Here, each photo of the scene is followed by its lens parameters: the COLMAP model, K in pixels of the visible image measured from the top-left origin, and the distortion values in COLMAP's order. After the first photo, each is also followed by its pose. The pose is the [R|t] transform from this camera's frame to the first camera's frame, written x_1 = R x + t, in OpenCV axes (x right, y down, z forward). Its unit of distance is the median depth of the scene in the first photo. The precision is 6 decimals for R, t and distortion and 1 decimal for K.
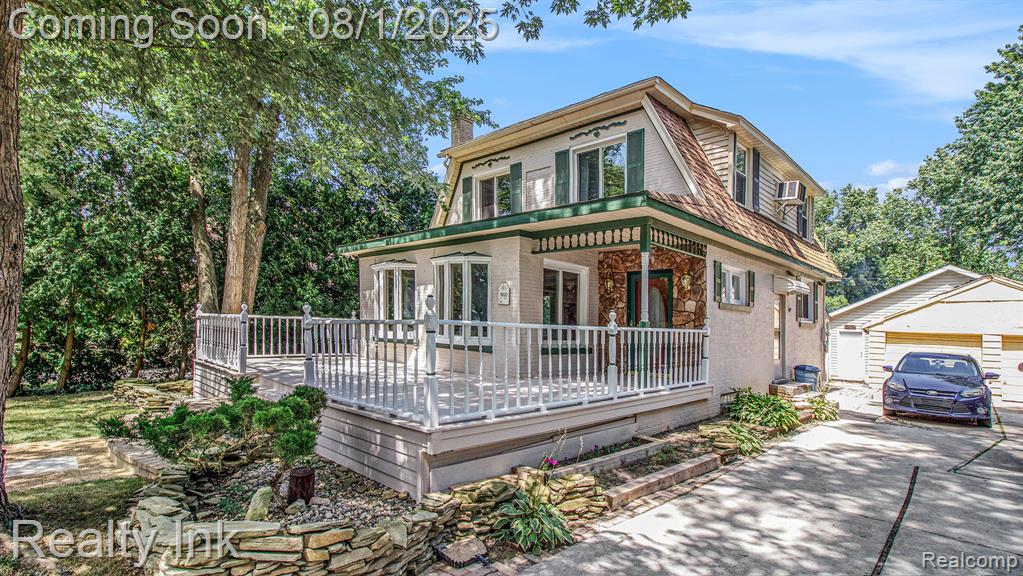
lens RADIAL K [[498.5, 0, 511.1], [0, 498.5, 305.4], [0, 0, 1]] dist [0.001525, -0.019774]
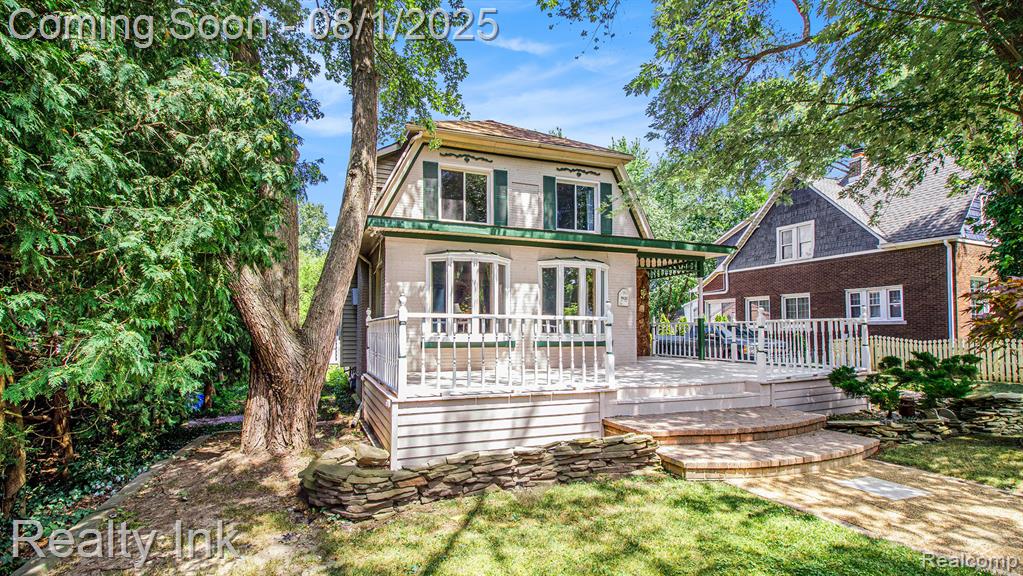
lens RADIAL K [[498.3, 0, 528.3], [0, 498.3, 315.0], [0, 0, 1]] dist [-0.032490, 0.000253]
pose [[0.385898, -0.000672, 0.922541, -1.059675], [-0.012713, 0.999901, 0.006046, 0.013212], [-0.922454, -0.014061, 0.385851, 0.618270]]
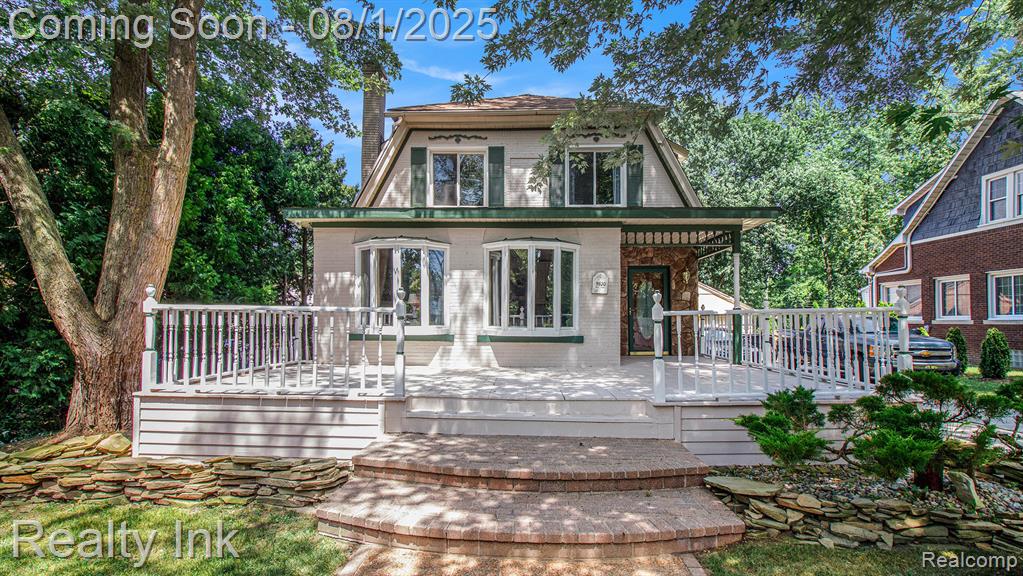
lens RADIAL K [[498.5, 0, 511.1], [0, 498.5, 305.4], [0, 0, 1]] dist [0.001525, -0.019774]
pose [[0.737359, -0.006162, 0.675473, -0.701761], [-0.001918, 0.999935, 0.011216, 0.009684], [-0.675498, -0.009566, 0.737299, 0.315593]]
